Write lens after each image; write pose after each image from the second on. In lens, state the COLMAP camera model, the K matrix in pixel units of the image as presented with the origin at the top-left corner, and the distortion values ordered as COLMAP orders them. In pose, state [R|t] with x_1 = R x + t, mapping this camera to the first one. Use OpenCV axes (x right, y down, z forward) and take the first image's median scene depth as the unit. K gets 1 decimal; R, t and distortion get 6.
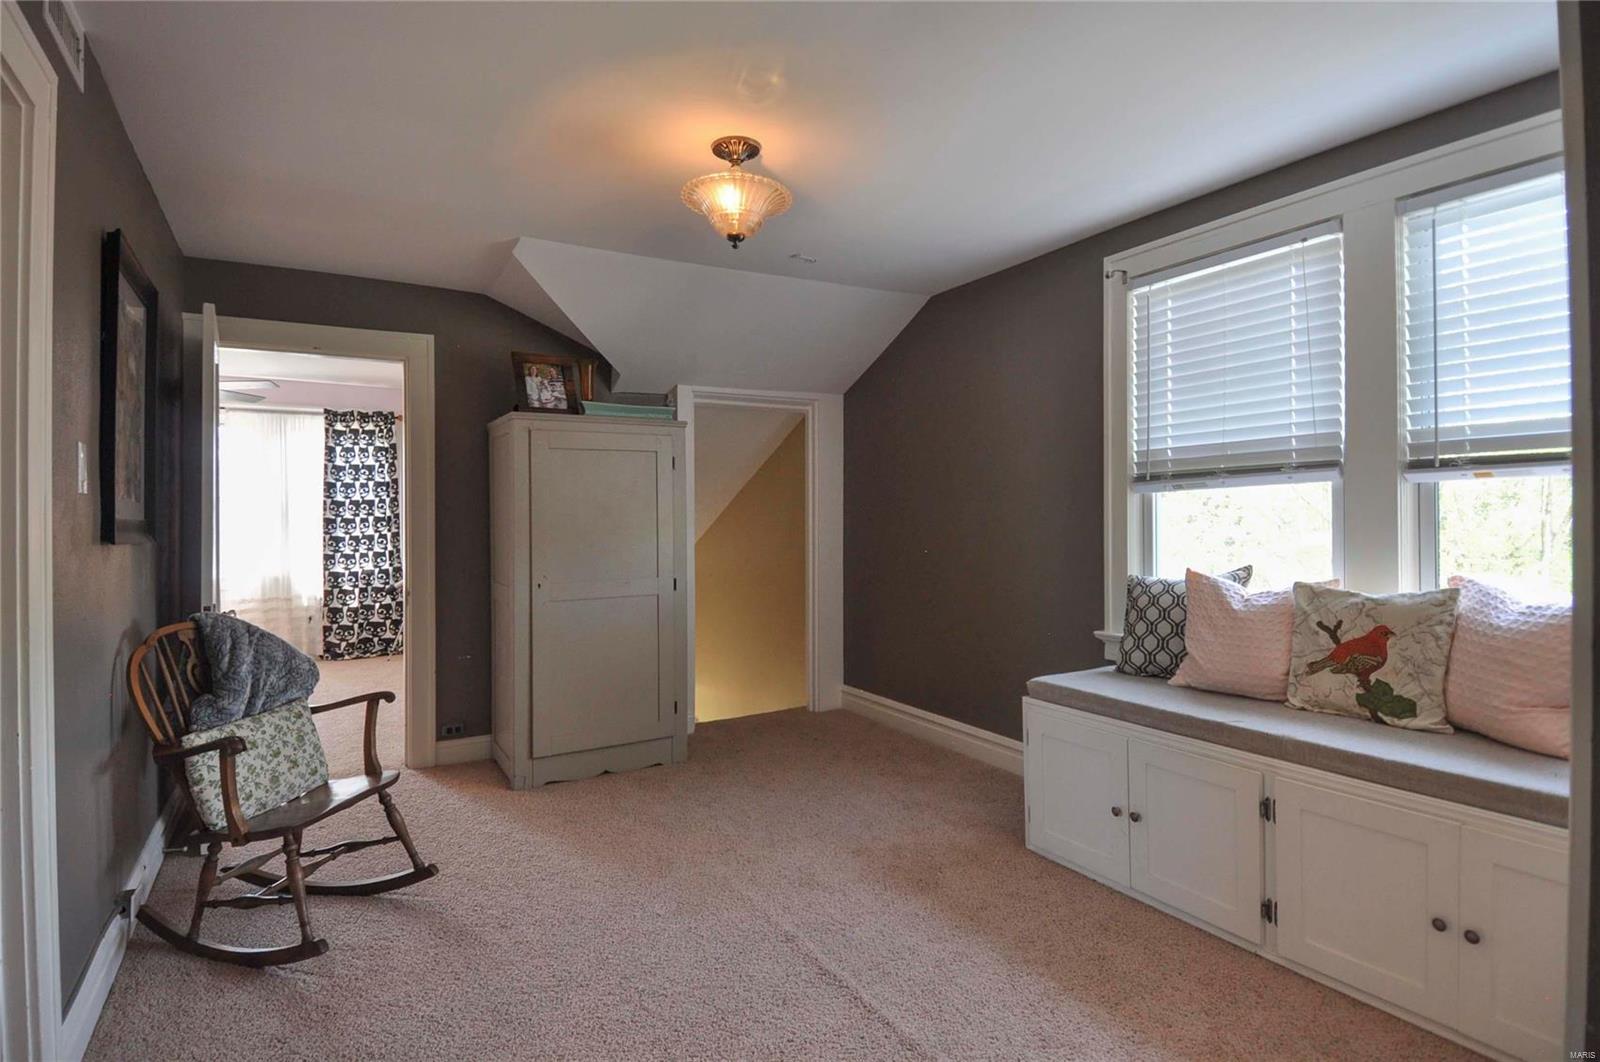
lens RADIAL K [[812.8, 0, 793.2], [0, 812.8, 520.5], [0, 0, 1]] dist [0.073071, -0.057543]
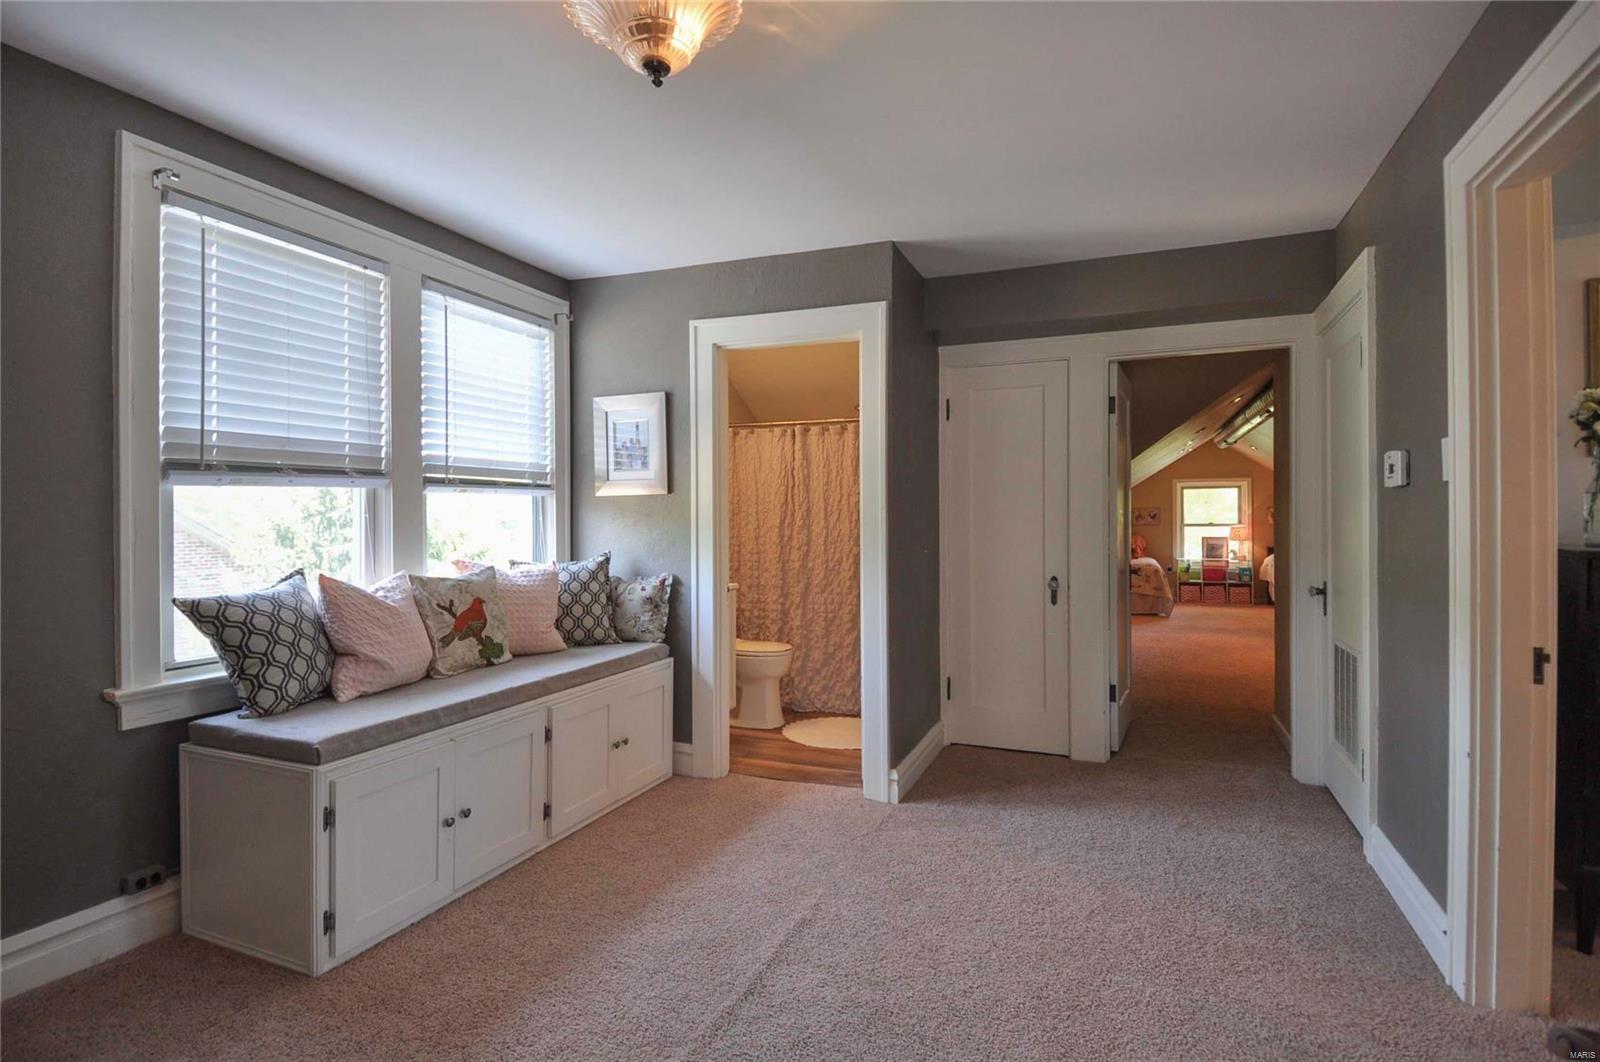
lens RADIAL K [[781.6, 0, 799.6], [0, 781.6, 520.9], [0, 0, 1]] dist [0.016726, -0.048658]
pose [[-0.607900, -0.001977, 0.794011, -0.610111], [-0.000382, 0.999998, 0.002197, -0.003713], [-0.794013, 0.001032, -0.607899, 1.279341]]
